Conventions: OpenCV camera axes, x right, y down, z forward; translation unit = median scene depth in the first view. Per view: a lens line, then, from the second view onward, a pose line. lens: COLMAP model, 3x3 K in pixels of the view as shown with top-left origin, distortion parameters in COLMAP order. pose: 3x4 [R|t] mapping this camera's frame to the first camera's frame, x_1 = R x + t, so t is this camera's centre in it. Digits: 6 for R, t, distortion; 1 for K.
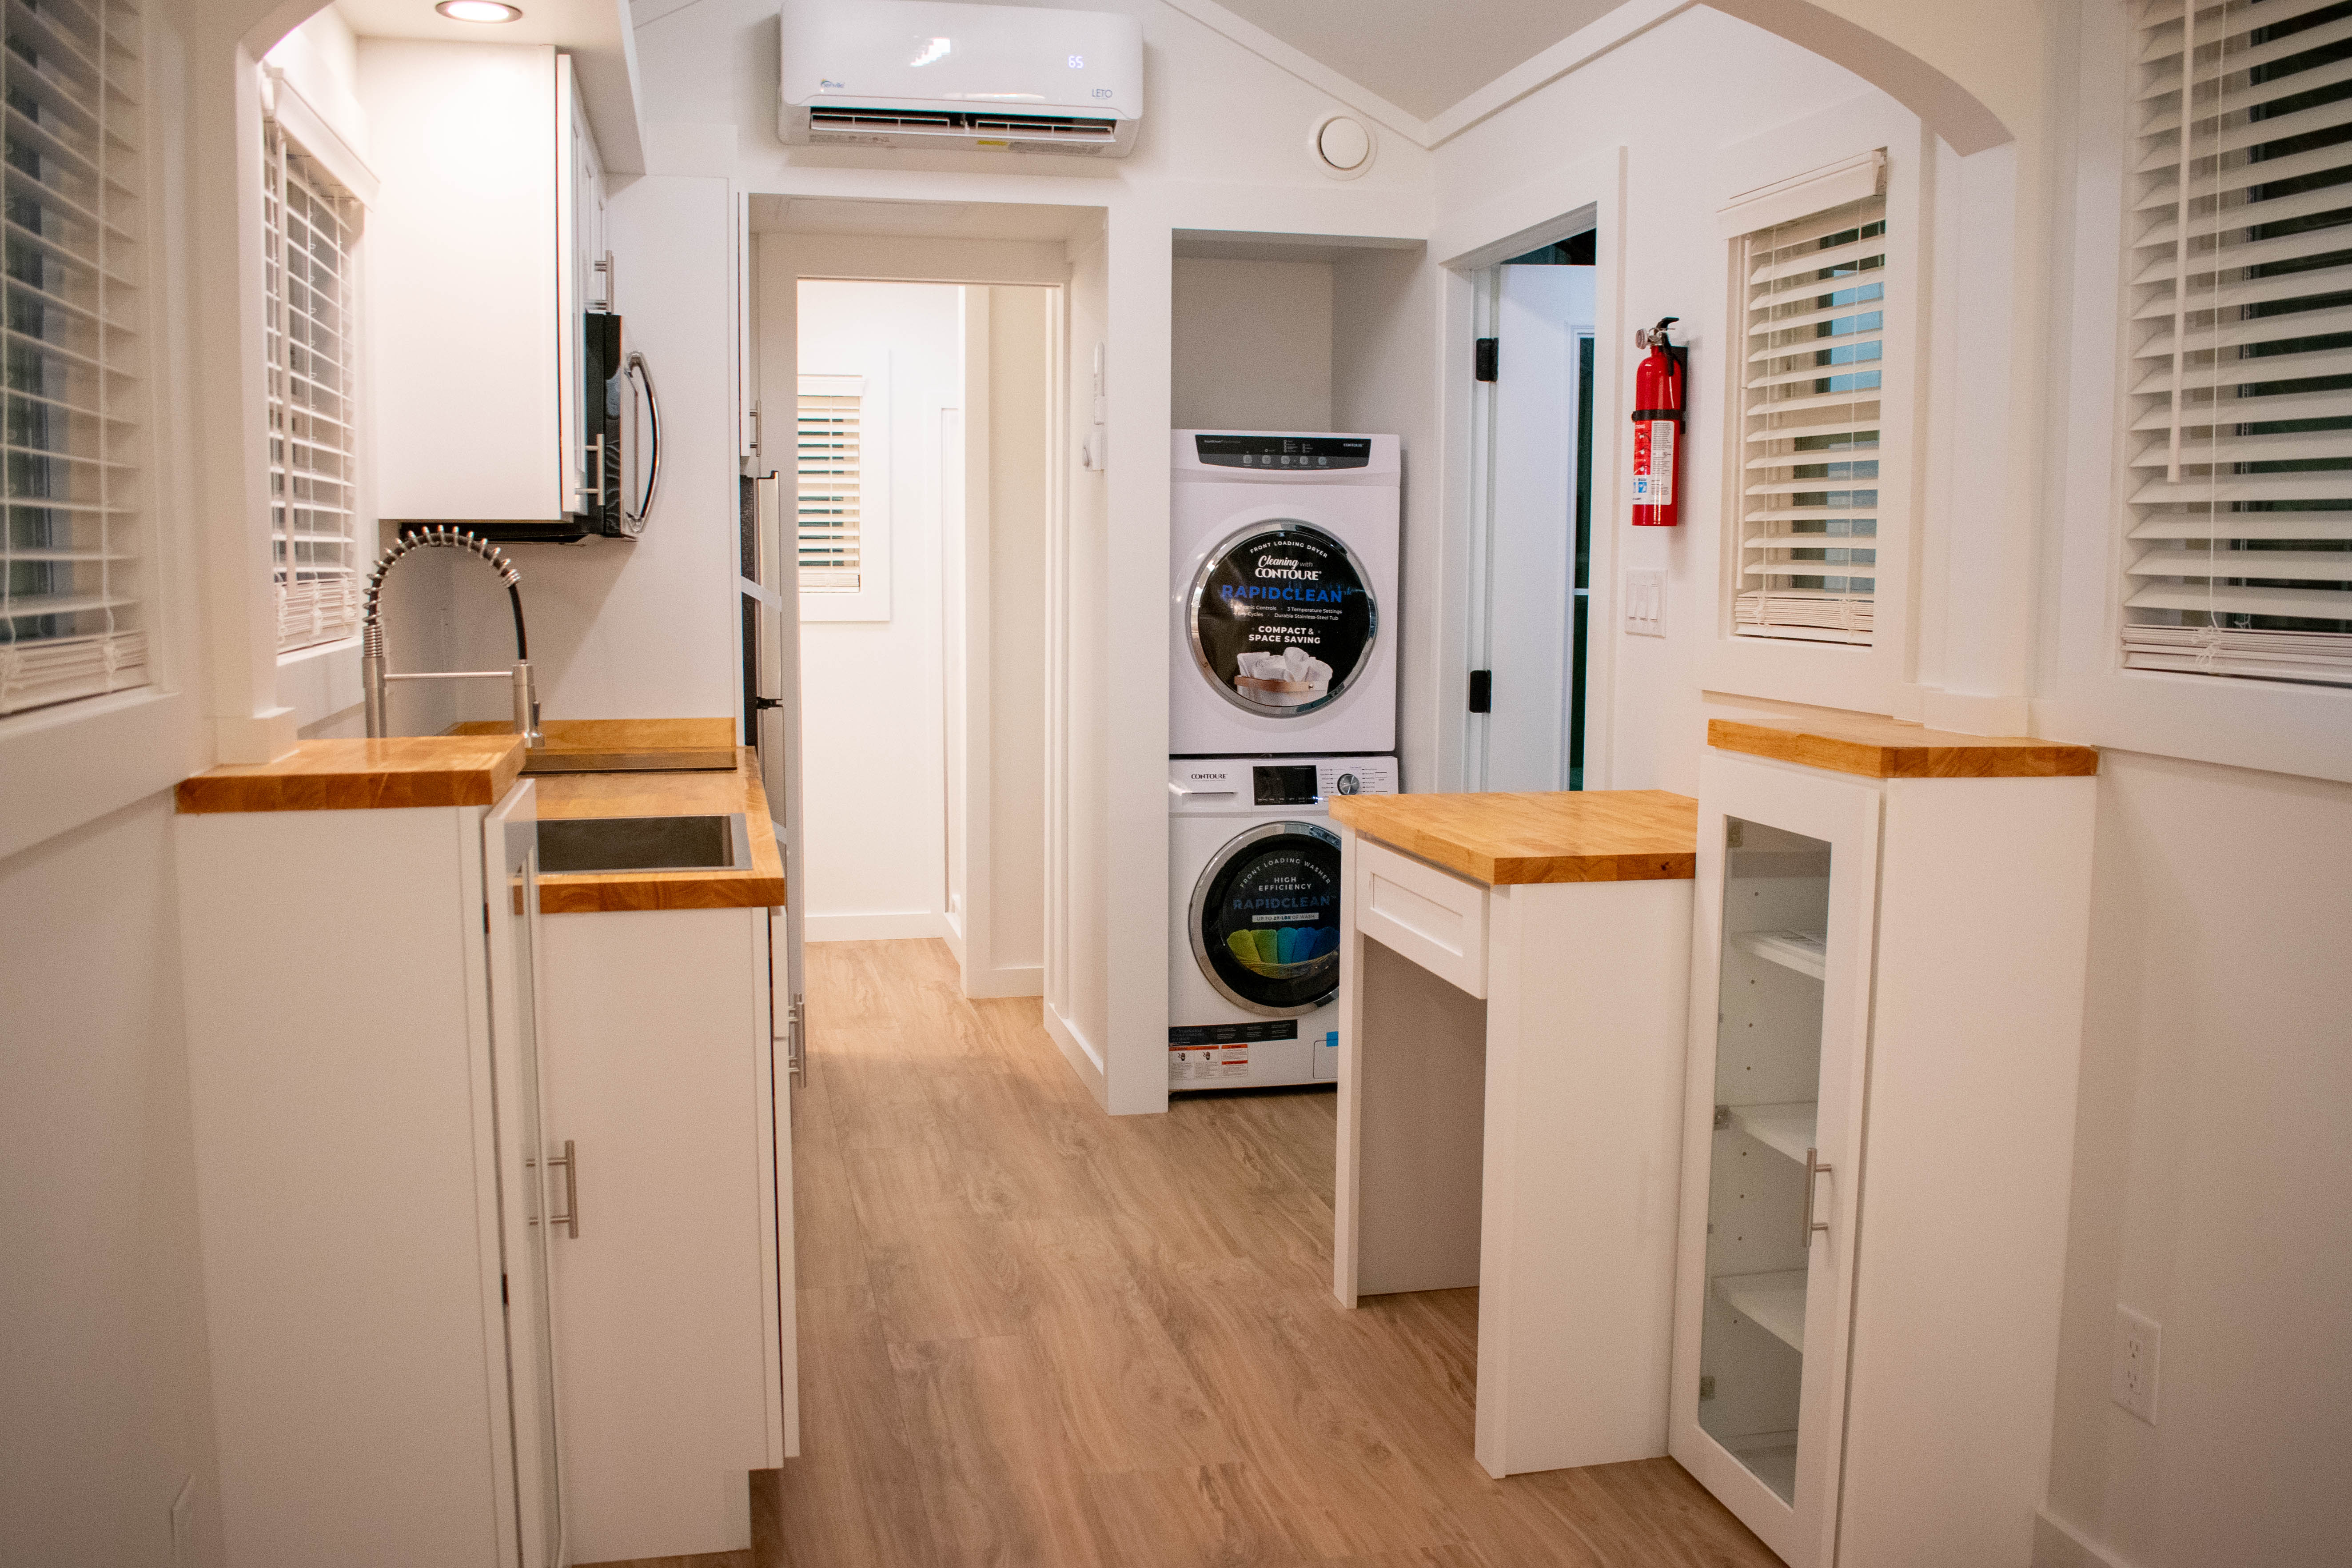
lens RADIAL K [[1892.8, 0, 1176.0], [0, 1892.8, 784.0], [0, 0, 1]] dist [-0.099506, 0.008296]
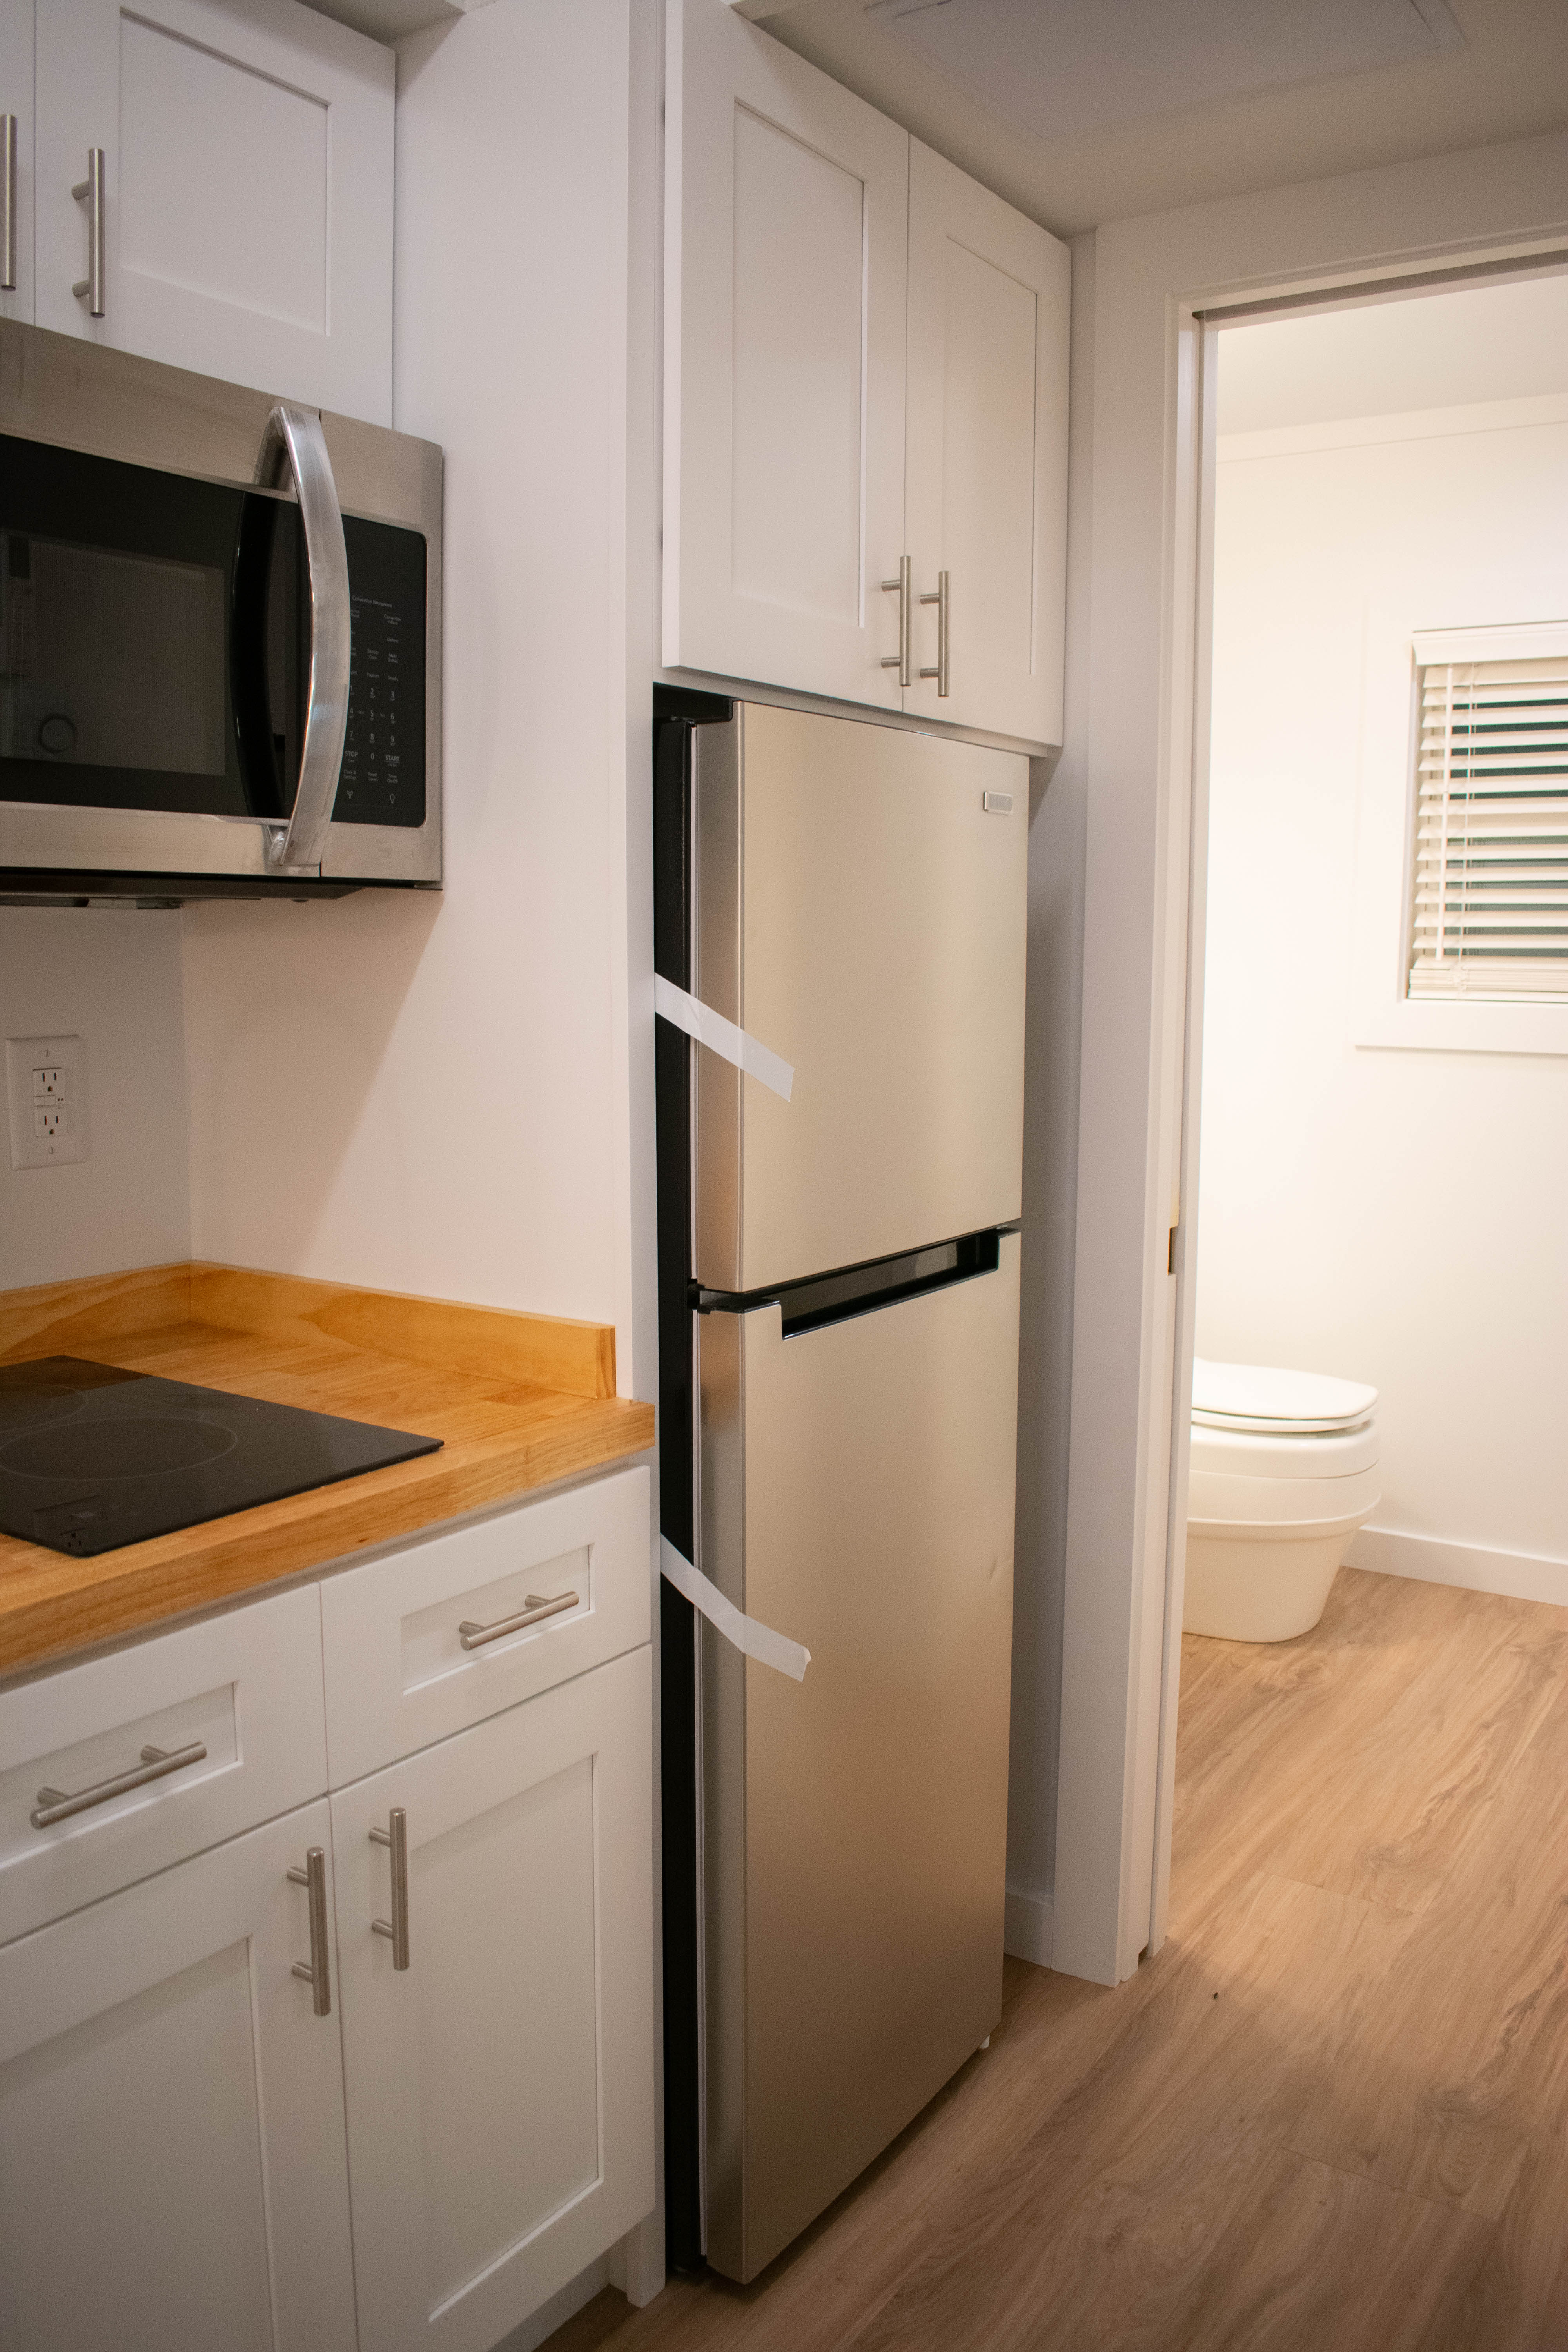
lens RADIAL K [[1892.8, 0, 784.0], [0, 1892.8, 1176.0], [0, 0, 1]] dist [-0.099506, 0.008296]
pose [[0.700023, 0.088798, -0.708578, 0.071545], [-0.086463, 0.995478, 0.039333, -0.085598], [0.708867, 0.033732, 0.704535, 0.734740]]
